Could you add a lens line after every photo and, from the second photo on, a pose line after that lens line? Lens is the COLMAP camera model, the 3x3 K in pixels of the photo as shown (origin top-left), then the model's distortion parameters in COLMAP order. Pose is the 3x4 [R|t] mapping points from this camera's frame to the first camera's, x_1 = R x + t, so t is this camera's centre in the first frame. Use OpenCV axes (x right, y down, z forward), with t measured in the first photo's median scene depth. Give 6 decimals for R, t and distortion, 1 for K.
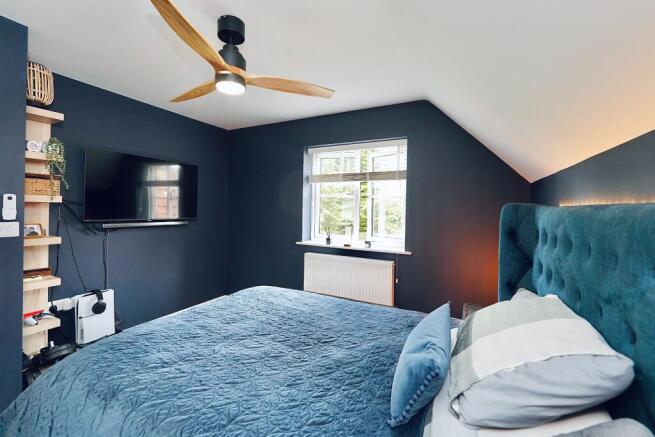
lens RADIAL K [[273.0, 0, 327.5], [0, 273.0, 218.5], [0, 0, 1]] dist [-0.007979, -0.000227]
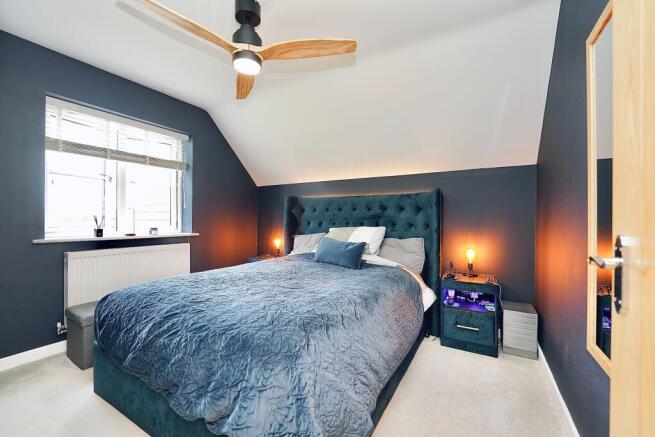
lens RADIAL K [[273.0, 0, 327.5], [0, 273.0, 218.5], [0, 0, 1]] dist [-0.007979, -0.000227]
pose [[0.044728, -0.025945, 0.998662, -0.776653], [0.011082, 0.999614, 0.025474, 0.032289], [-0.998938, 0.009927, 0.044998, 0.344196]]
